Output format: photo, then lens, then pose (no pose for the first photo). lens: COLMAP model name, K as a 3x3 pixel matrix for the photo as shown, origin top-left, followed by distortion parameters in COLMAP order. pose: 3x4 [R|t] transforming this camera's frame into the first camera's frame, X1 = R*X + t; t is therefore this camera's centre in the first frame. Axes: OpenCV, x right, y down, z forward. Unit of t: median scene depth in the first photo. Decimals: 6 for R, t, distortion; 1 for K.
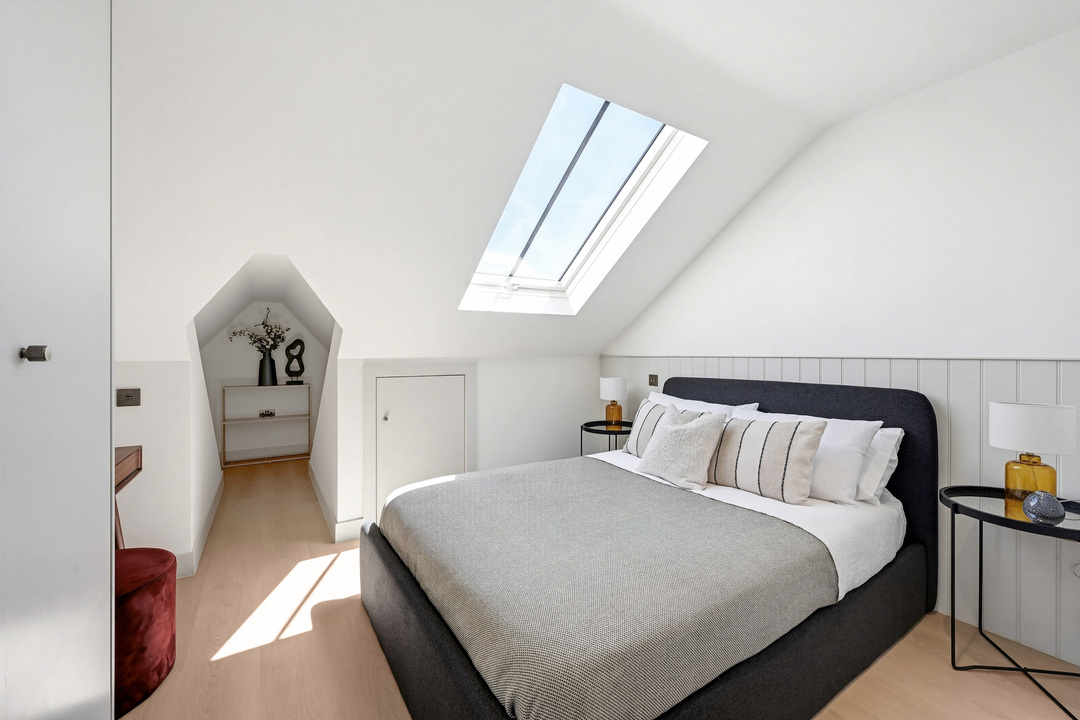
lens RADIAL K [[433.8, 0, 540.0], [0, 433.8, 360.0], [0, 0, 1]] dist [0.000176, 0.000003]
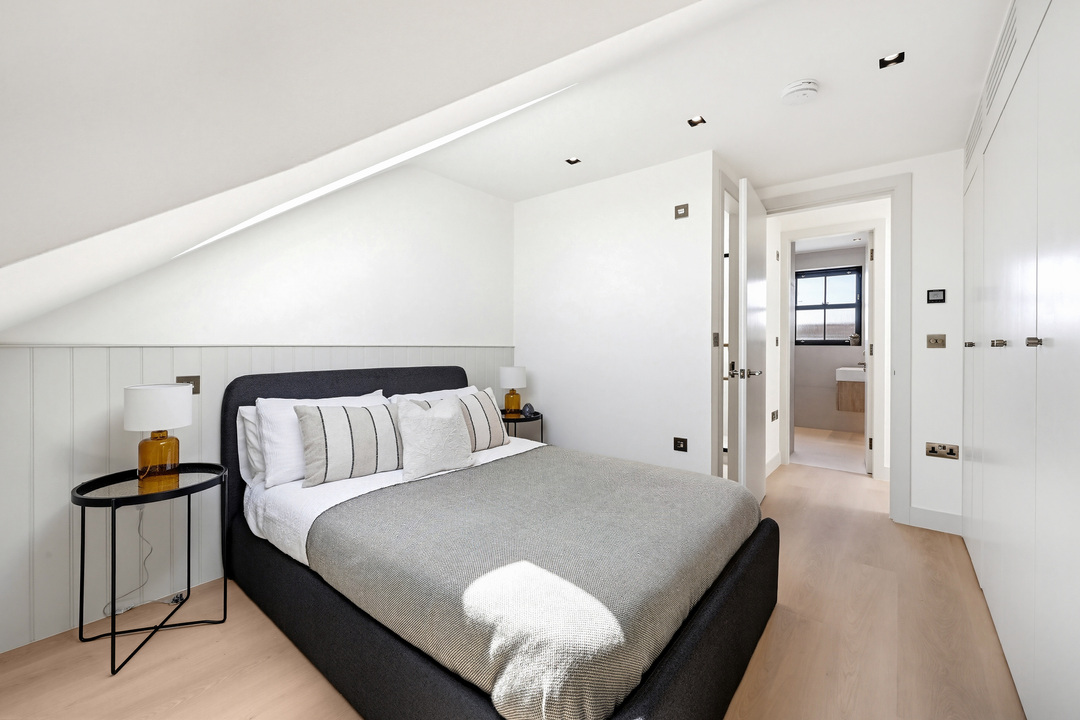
lens RADIAL K [[437.5, 0, 539.8], [0, 437.5, 356.0], [0, 0, 1]] dist [-0.000459, -0.000060]
pose [[-0.315247, -0.025381, 0.948670, -0.476247], [0.005944, 0.999570, 0.028718, -0.008364], [-0.948991, 0.014693, -0.314960, 0.719881]]
